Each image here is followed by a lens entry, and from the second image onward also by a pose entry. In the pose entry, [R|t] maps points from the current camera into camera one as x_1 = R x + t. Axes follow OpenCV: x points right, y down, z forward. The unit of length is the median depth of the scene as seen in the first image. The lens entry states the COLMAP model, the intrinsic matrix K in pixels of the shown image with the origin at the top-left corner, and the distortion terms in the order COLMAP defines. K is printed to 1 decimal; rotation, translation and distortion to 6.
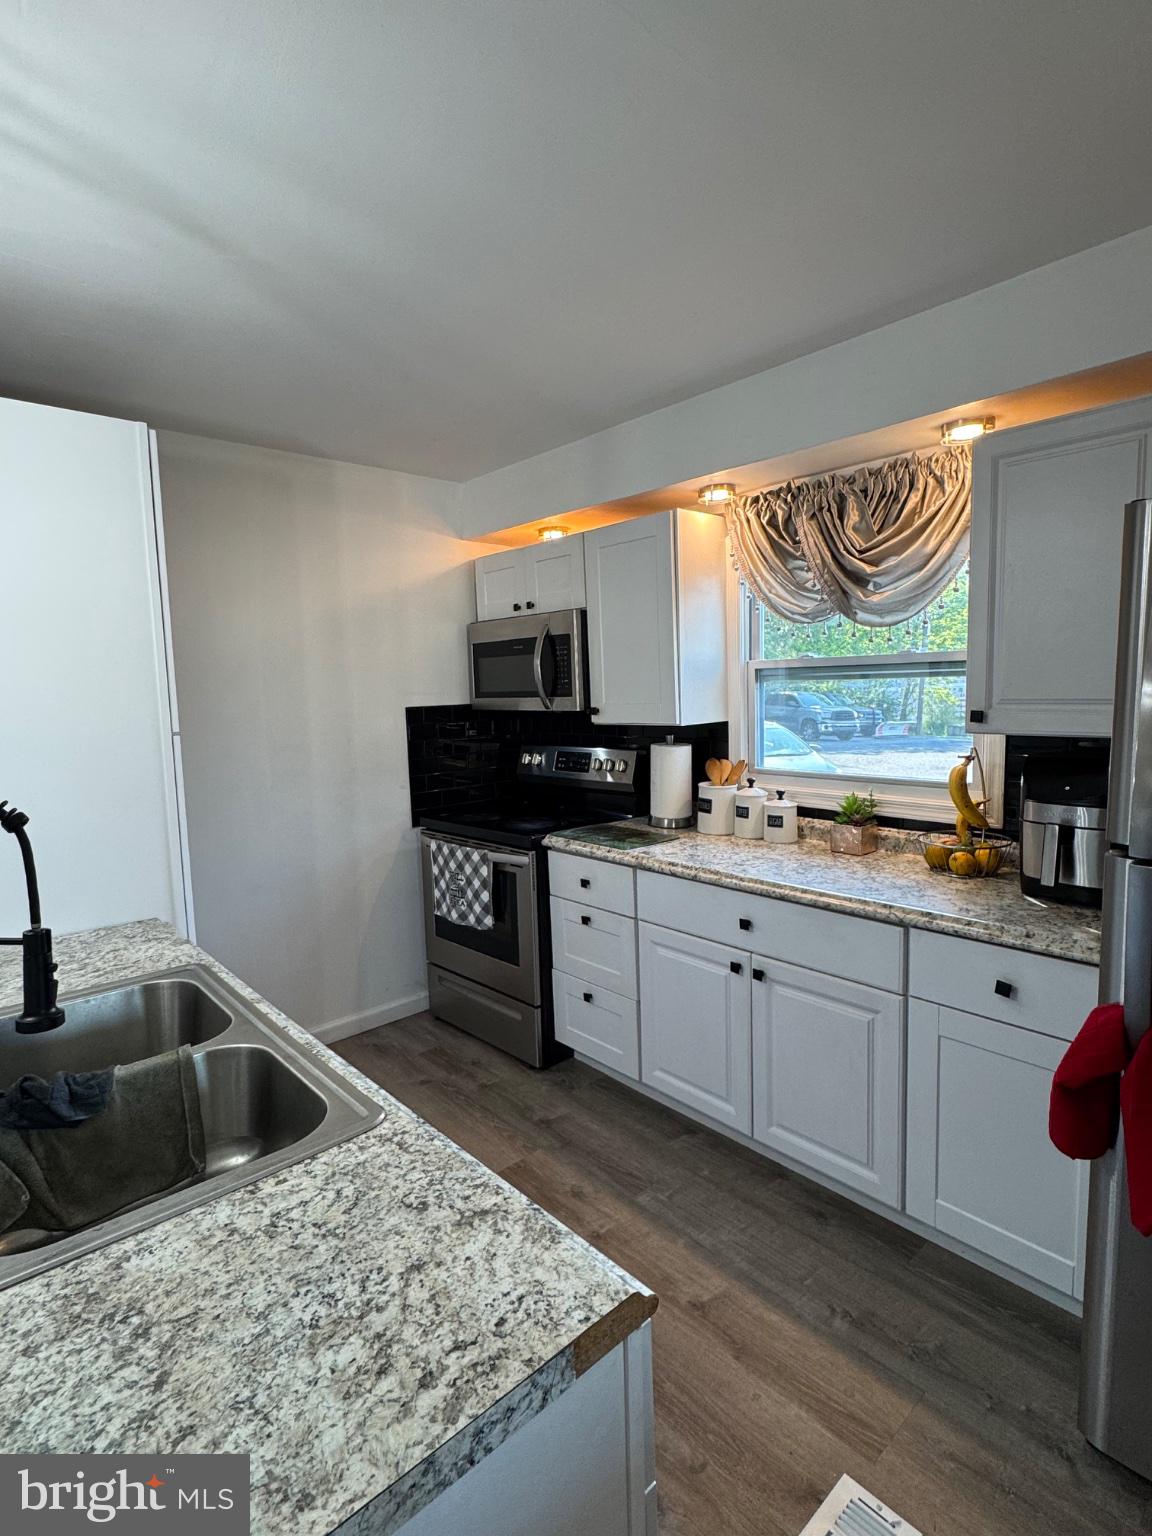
lens RADIAL K [[771.0, 0, 575.2], [0, 771.0, 762.4], [0, 0, 1]] dist [-0.004272, 0.000006]
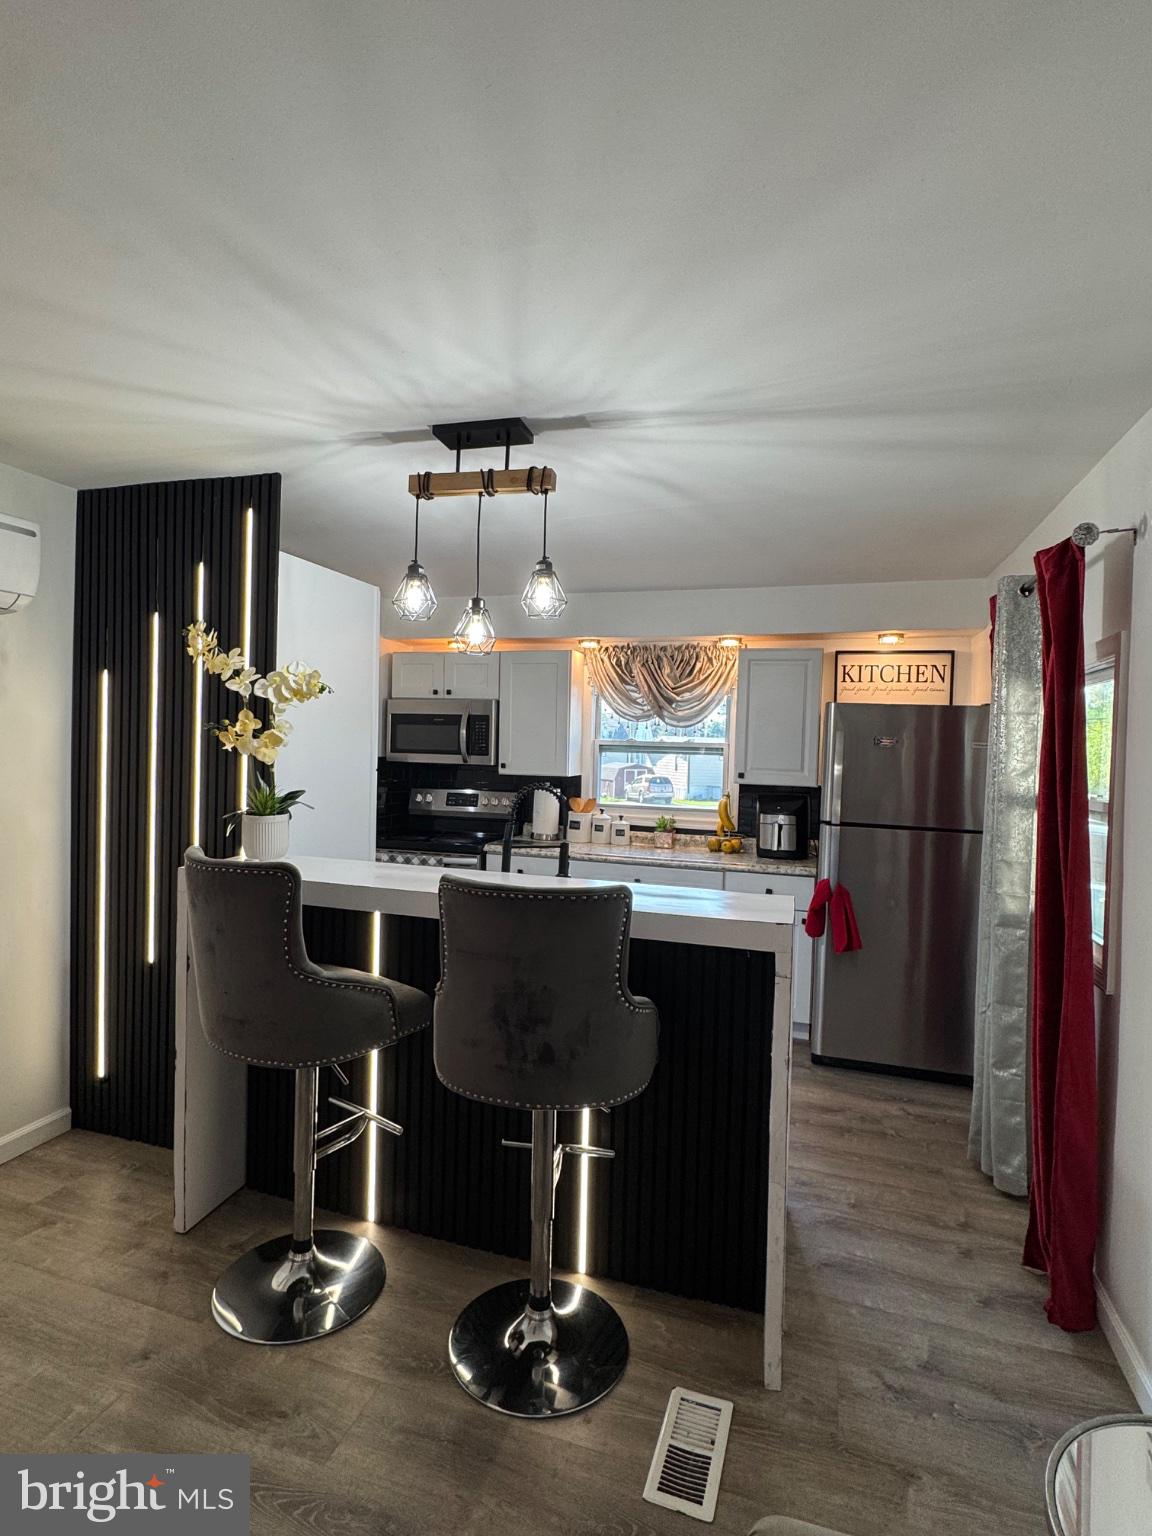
lens RADIAL K [[771.0, 0, 575.2], [0, 771.0, 762.4], [0, 0, 1]] dist [-0.004272, 0.000006]
pose [[0.861690, 0.041389, 0.505745, -0.737931], [-0.001663, 0.996893, -0.078750, 0.056601], [-0.507433, 0.067017, 0.859081, -0.472629]]
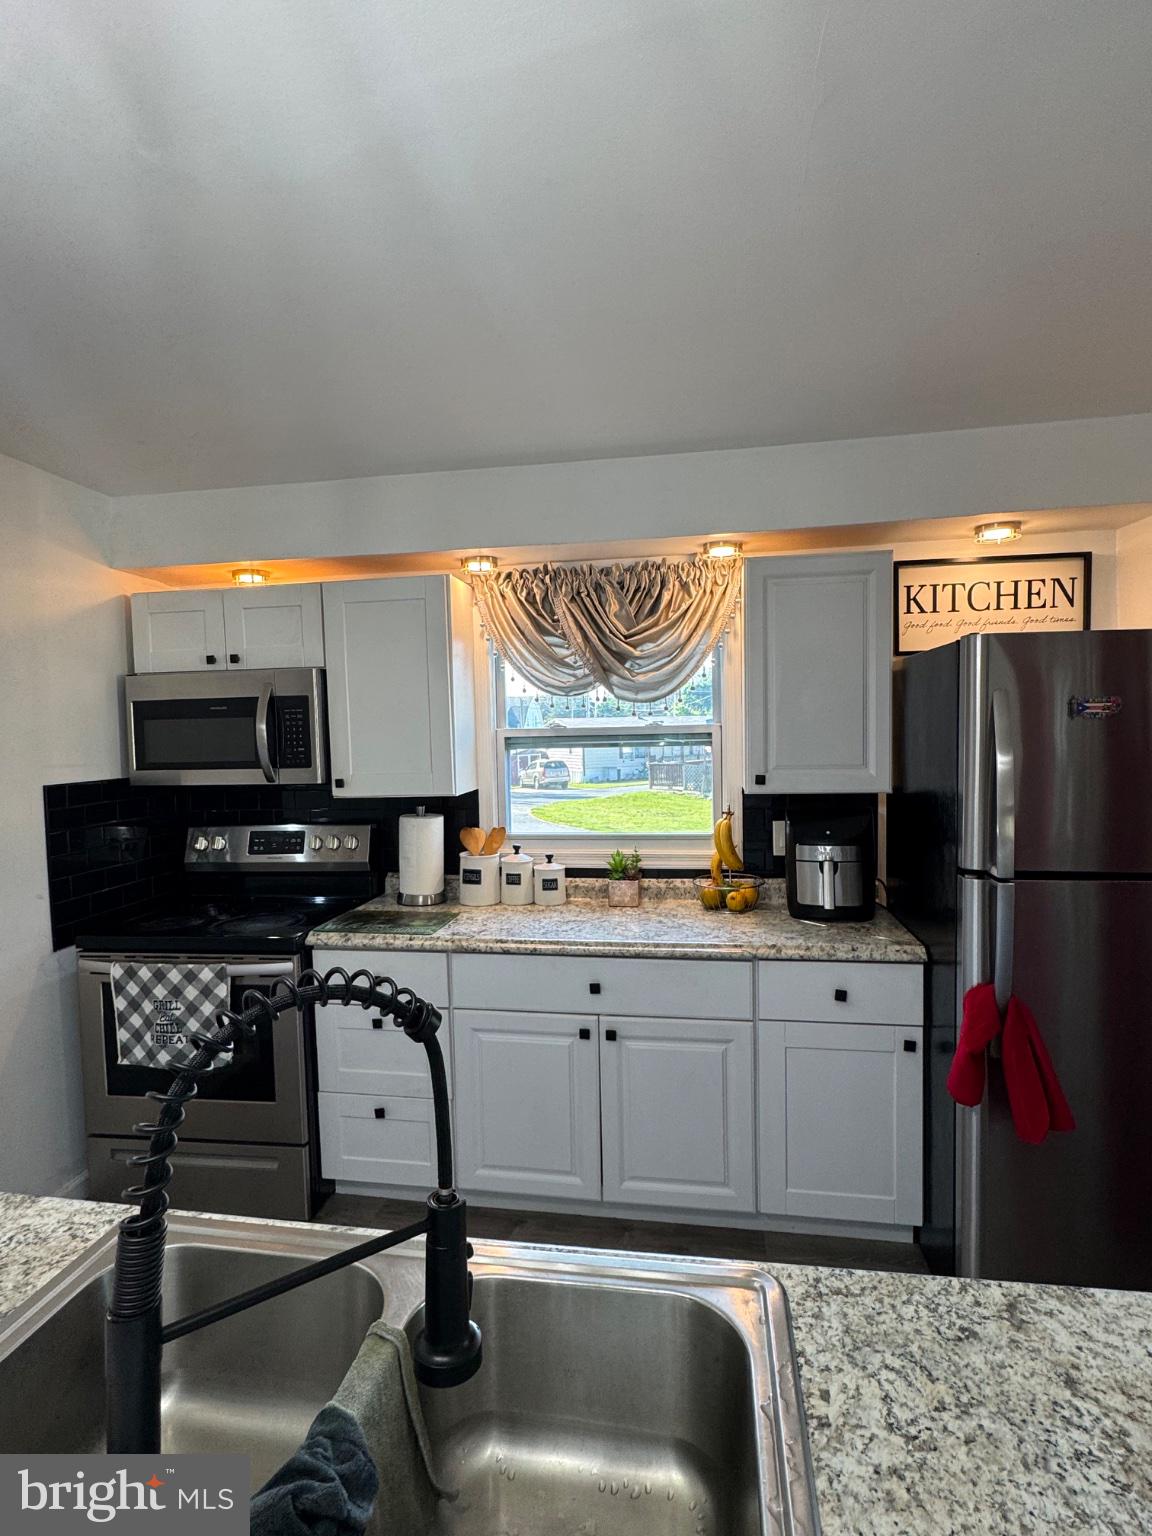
lens RADIAL K [[771.0, 0, 575.2], [0, 771.0, 762.4], [0, 0, 1]] dist [-0.004272, 0.000006]
pose [[0.782302, -0.015918, 0.622696, -0.364880], [0.063007, 0.996568, -0.053681, -0.030111], [-0.619705, 0.081229, 0.780620, 0.162620]]
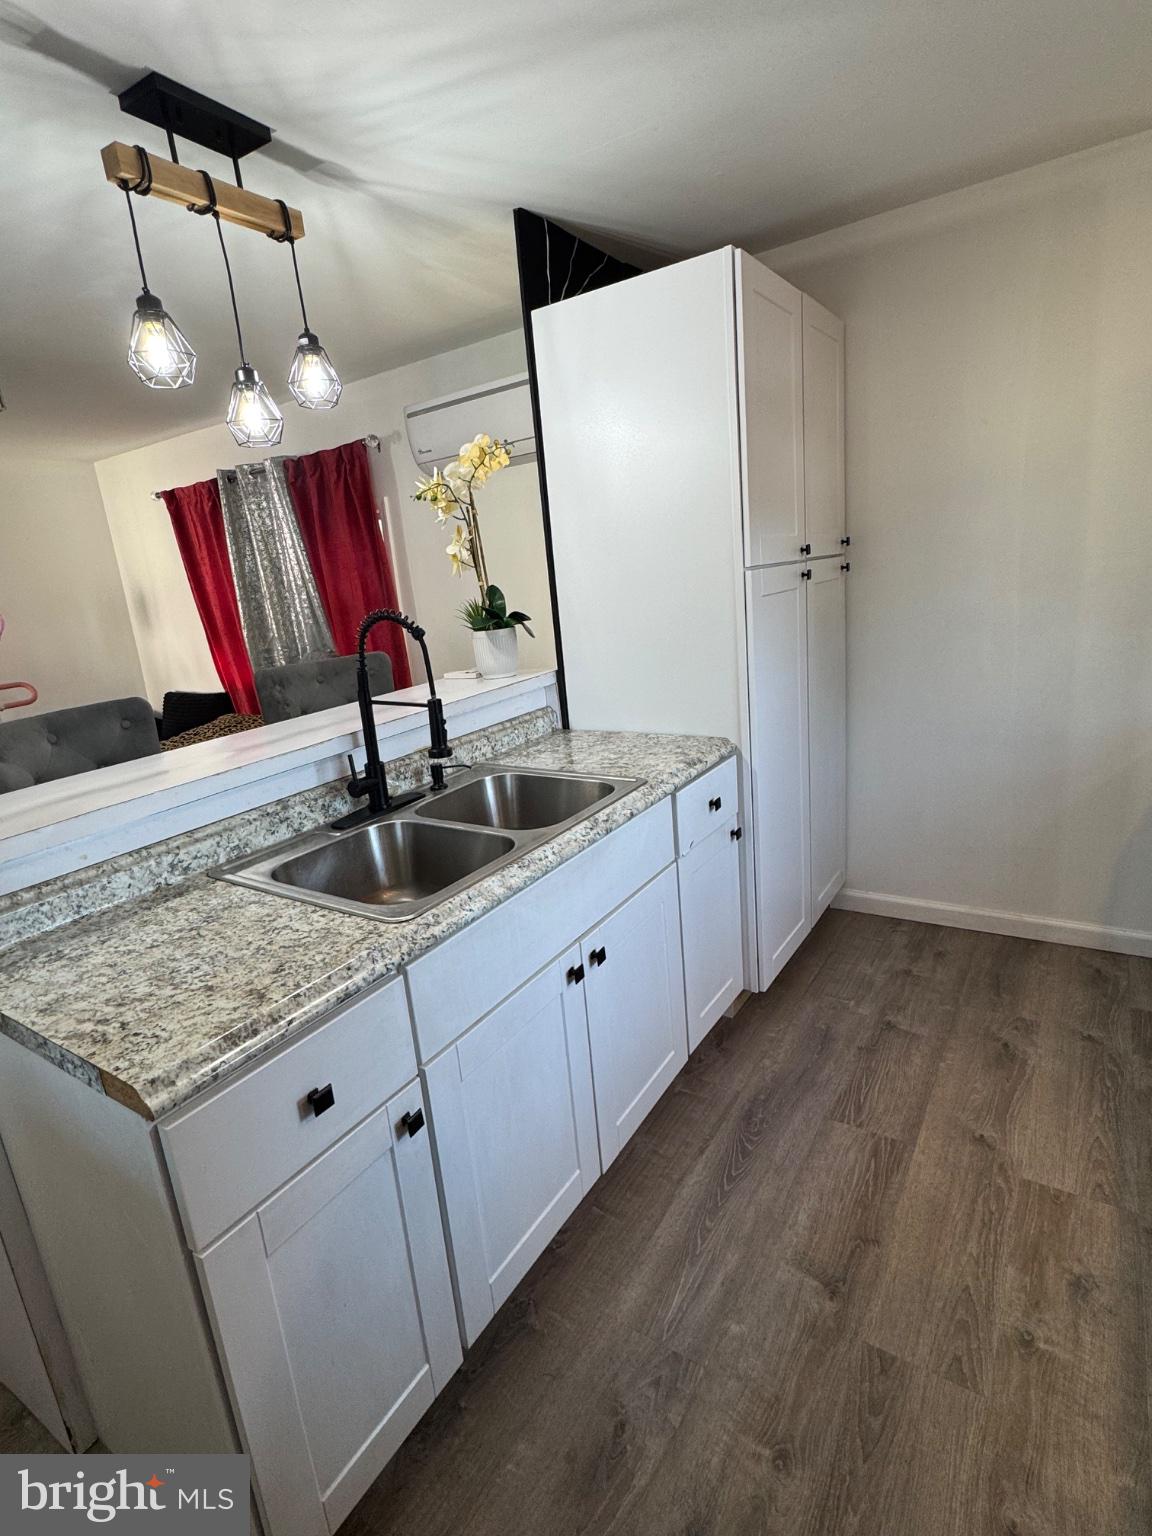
lens RADIAL K [[771.0, 0, 575.2], [0, 771.0, 762.4], [0, 0, 1]] dist [-0.004272, 0.000006]
pose [[0.256867, 0.244557, -0.934993, 0.339784], [-0.010006, 0.968075, 0.250461, -0.031240], [0.966395, -0.054980, 0.251114, 0.375558]]
